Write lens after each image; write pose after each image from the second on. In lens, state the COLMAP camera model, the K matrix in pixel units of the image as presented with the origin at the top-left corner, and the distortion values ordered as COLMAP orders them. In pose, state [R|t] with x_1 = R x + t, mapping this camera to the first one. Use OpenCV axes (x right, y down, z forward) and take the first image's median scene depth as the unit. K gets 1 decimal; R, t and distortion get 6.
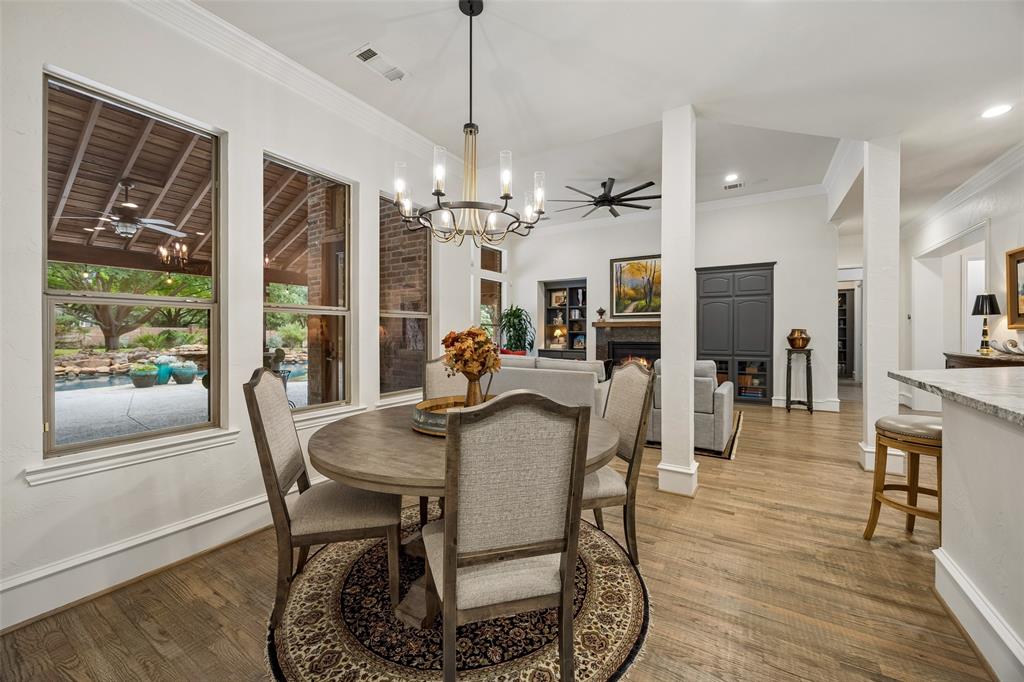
lens RADIAL K [[408.3, 0, 507.6], [0, 408.3, 338.1], [0, 0, 1]] dist [0.004102, 0.000272]
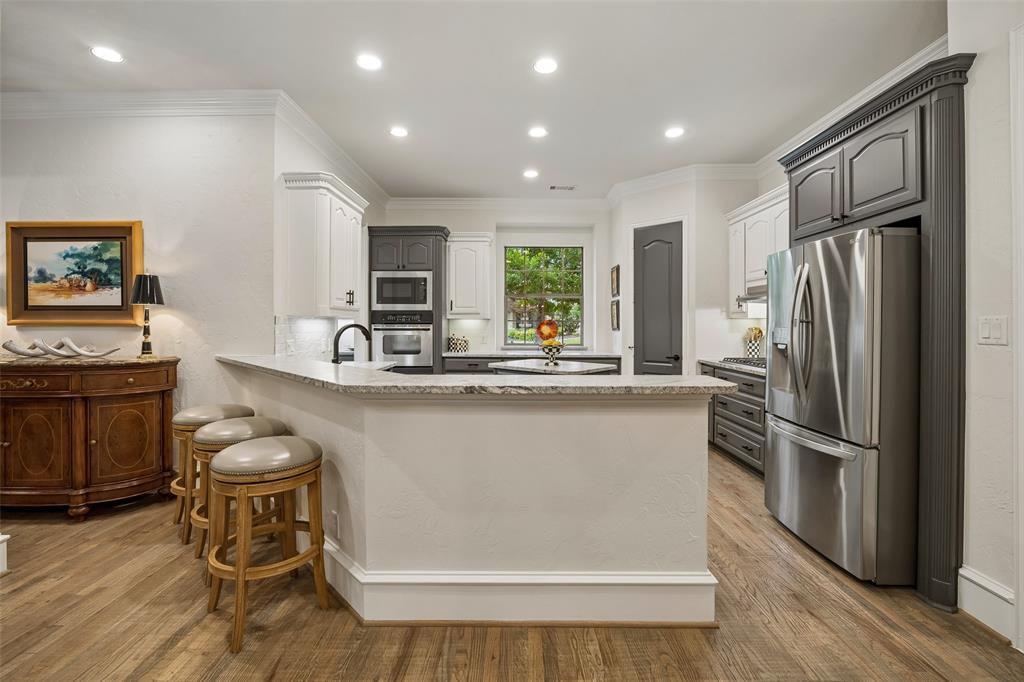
lens RADIAL K [[440.5, 0, 517.6], [0, 440.5, 326.8], [0, 0, 1]] dist [-0.022769, 0.000390]
pose [[-0.550325, -0.007242, 0.834919, 0.019201], [0.009645, 0.999841, 0.015029, -0.010171], [-0.834895, 0.016324, -0.550167, 0.310024]]
